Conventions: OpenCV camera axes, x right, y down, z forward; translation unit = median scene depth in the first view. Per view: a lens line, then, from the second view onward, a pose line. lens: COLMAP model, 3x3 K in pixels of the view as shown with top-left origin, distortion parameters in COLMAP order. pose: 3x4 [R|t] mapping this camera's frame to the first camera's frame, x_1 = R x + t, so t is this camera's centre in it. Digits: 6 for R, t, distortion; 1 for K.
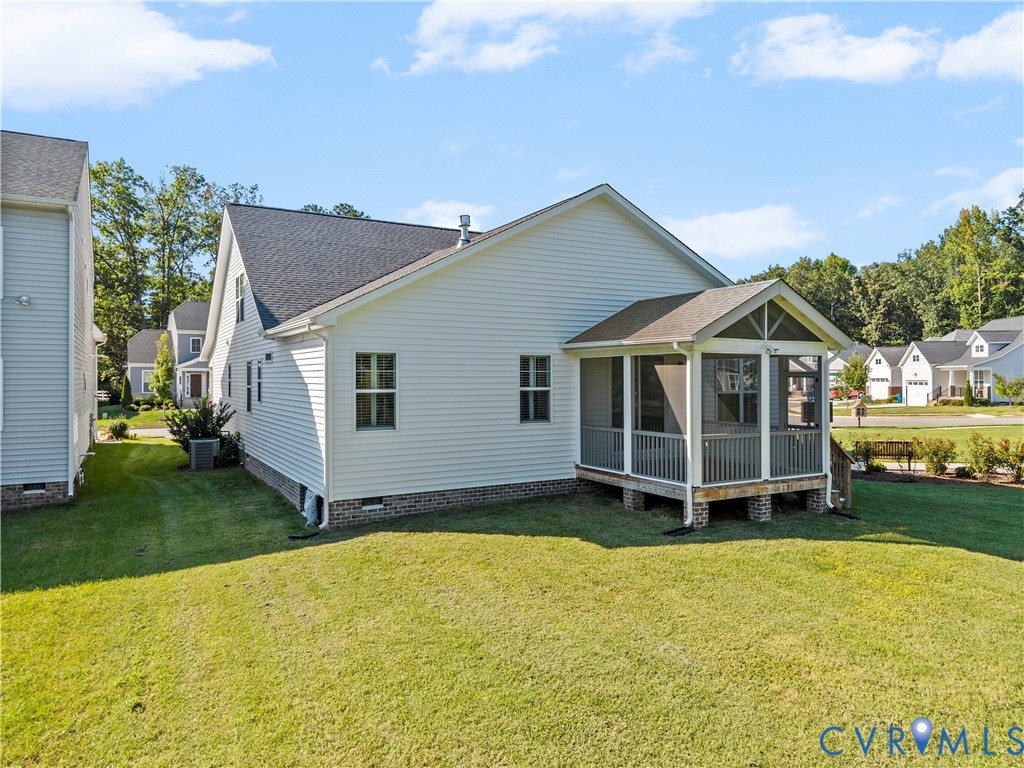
lens RADIAL K [[699.7, 0, 510.7], [0, 699.7, 378.8], [0, 0, 1]] dist [0.020652, -0.010428]
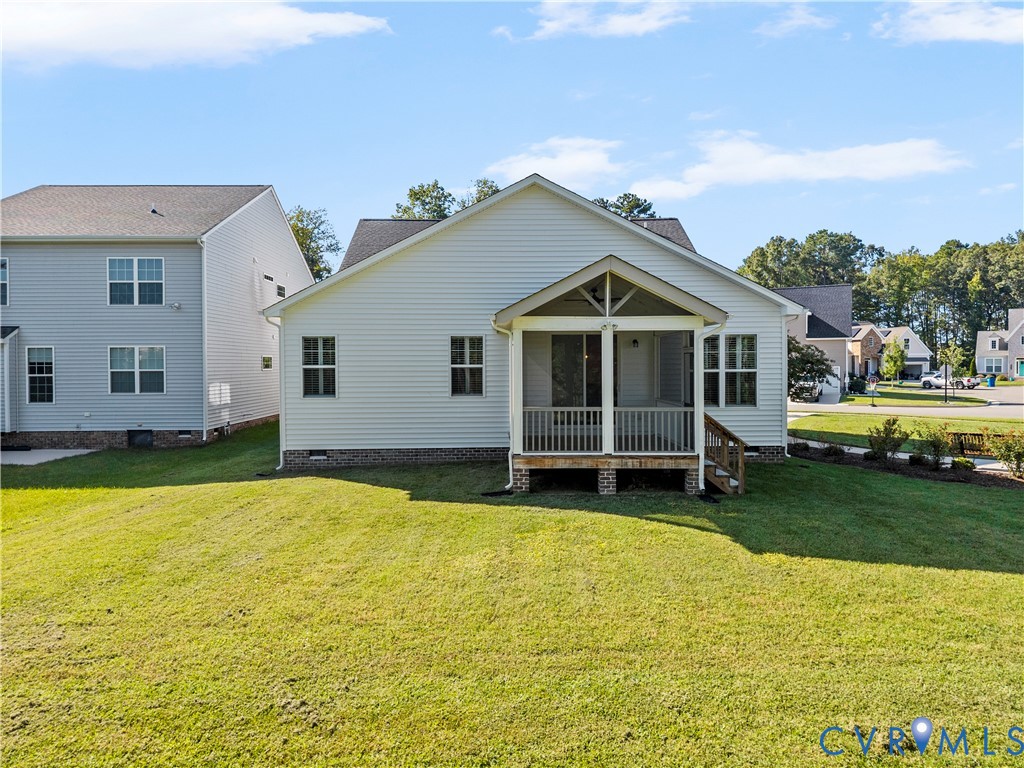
lens RADIAL K [[699.7, 0, 511.9], [0, 699.7, 384.7], [0, 0, 1]] dist [0.020652, -0.010428]
pose [[0.879955, 0.012010, -0.474906, 0.689519], [0.000987, 0.999632, 0.027109, 0.015130], [0.475056, -0.024324, 0.879619, 0.042107]]
